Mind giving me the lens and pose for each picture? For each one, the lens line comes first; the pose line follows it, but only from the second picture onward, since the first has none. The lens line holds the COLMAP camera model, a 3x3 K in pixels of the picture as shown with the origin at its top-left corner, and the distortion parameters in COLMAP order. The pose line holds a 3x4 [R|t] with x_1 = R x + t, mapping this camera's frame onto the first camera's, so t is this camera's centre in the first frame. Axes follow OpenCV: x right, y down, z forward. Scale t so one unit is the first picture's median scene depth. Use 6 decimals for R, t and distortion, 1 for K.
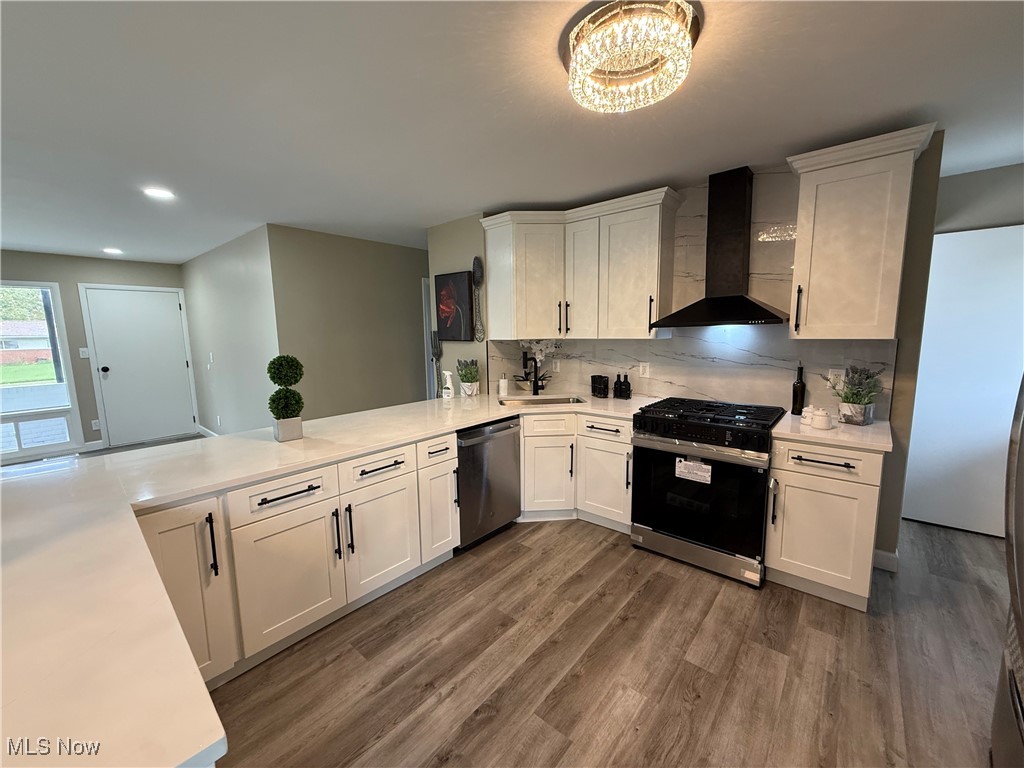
lens RADIAL K [[407.7, 0, 510.2], [0, 407.7, 383.8], [0, 0, 1]] dist [0.002188, -0.000497]
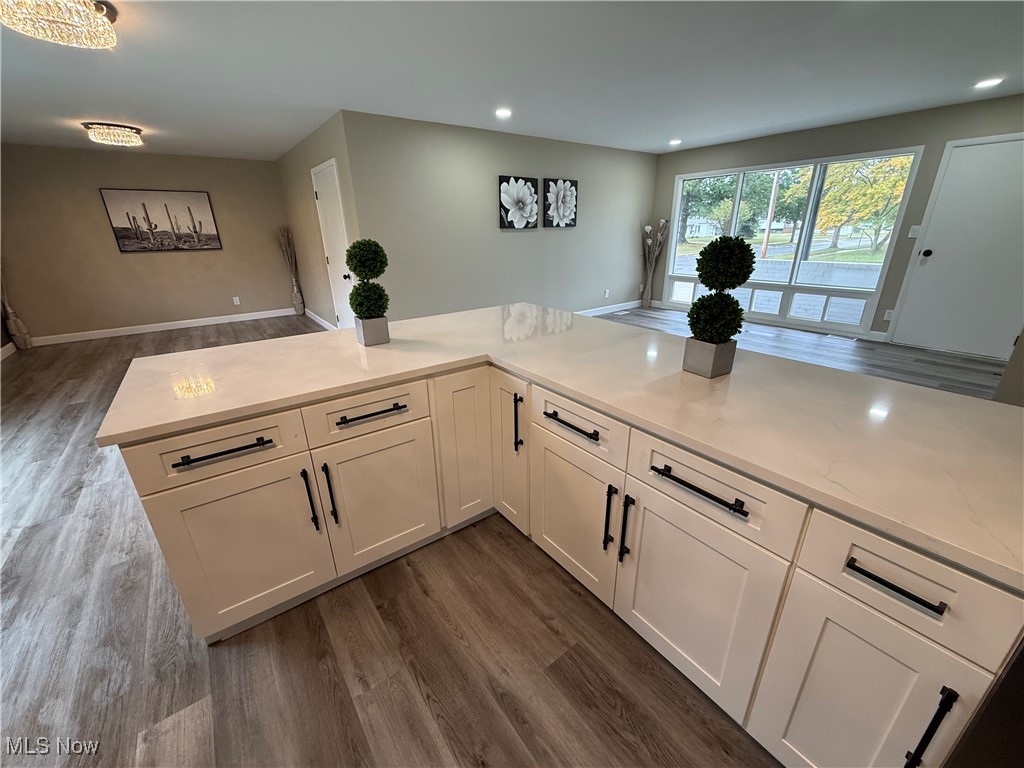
lens RADIAL K [[407.7, 0, 510.2], [0, 407.7, 383.8], [0, 0, 1]] dist [0.002188, -0.000497]
pose [[-0.209529, 0.370948, -0.904707, 0.145547], [-0.107895, 0.910824, 0.398444, -0.090353], [0.971831, 0.181099, -0.150821, 0.941503]]
